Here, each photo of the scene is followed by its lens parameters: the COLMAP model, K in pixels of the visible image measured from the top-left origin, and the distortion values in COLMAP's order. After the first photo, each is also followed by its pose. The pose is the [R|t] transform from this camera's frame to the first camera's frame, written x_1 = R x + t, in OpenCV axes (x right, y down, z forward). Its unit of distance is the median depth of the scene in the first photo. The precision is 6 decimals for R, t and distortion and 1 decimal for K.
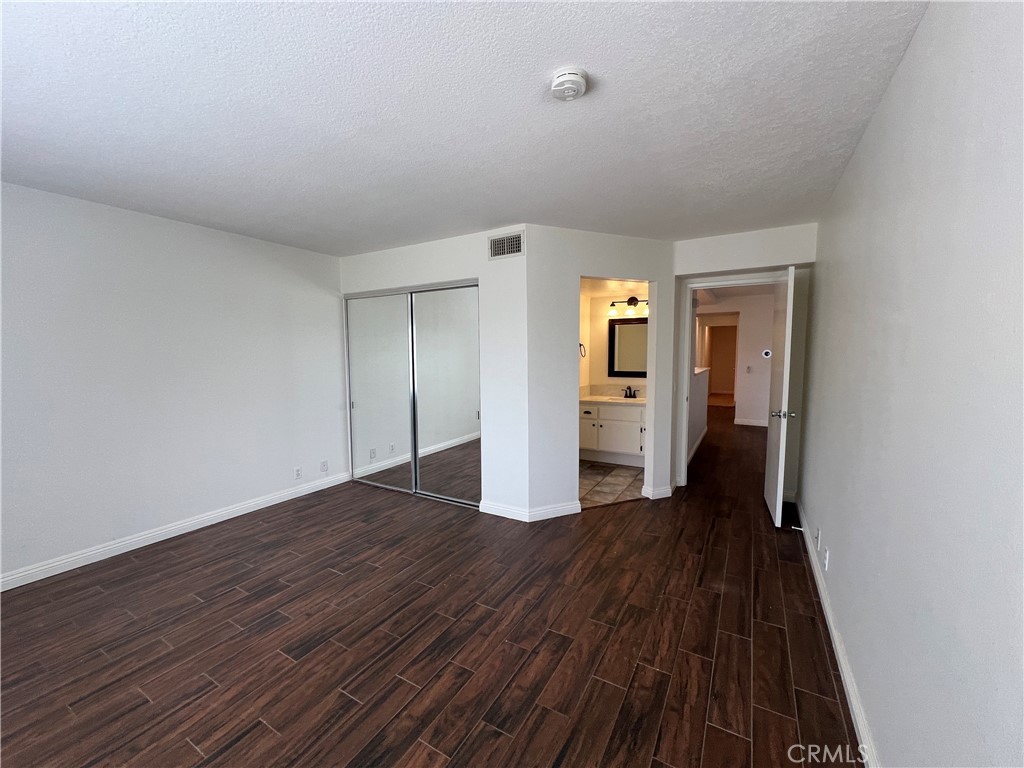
lens RADIAL K [[409.8, 0, 512.2], [0, 409.8, 387.4], [0, 0, 1]] dist [-0.000049, 0.000088]
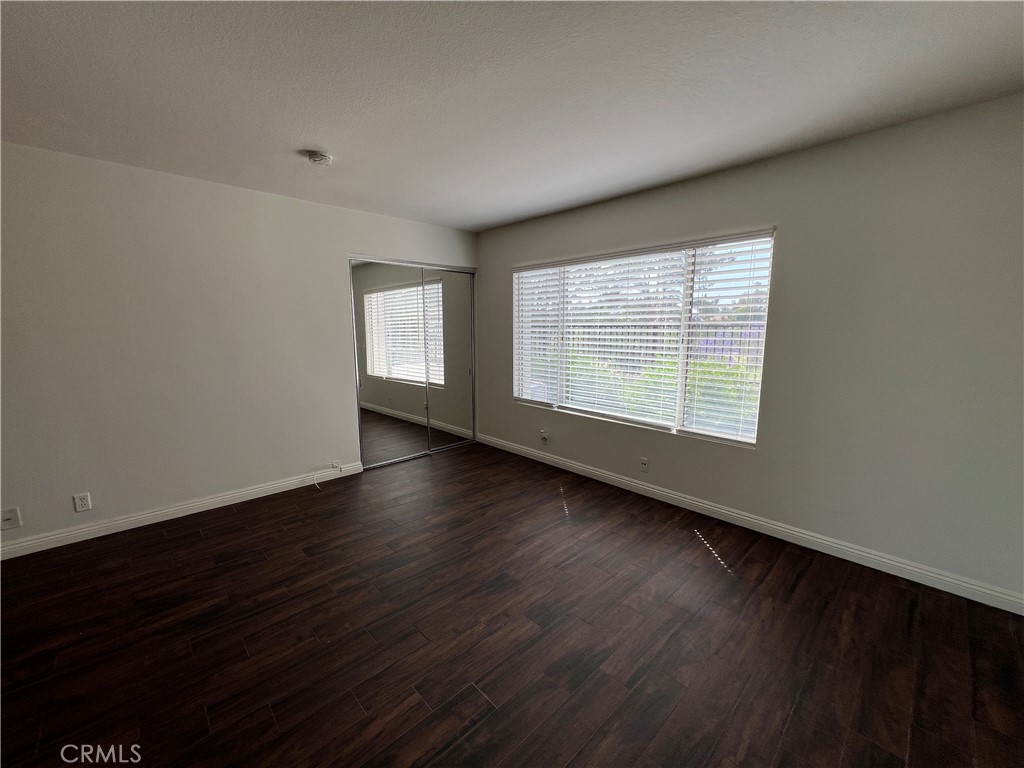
lens RADIAL K [[409.8, 0, 512.2], [0, 409.8, 387.4], [0, 0, 1]] dist [-0.000049, 0.000088]
pose [[-0.962002, -0.035084, 0.270780, -0.631735], [0.026265, 0.975221, 0.219667, -0.110805], [-0.271777, 0.218432, -0.937243, 1.488267]]
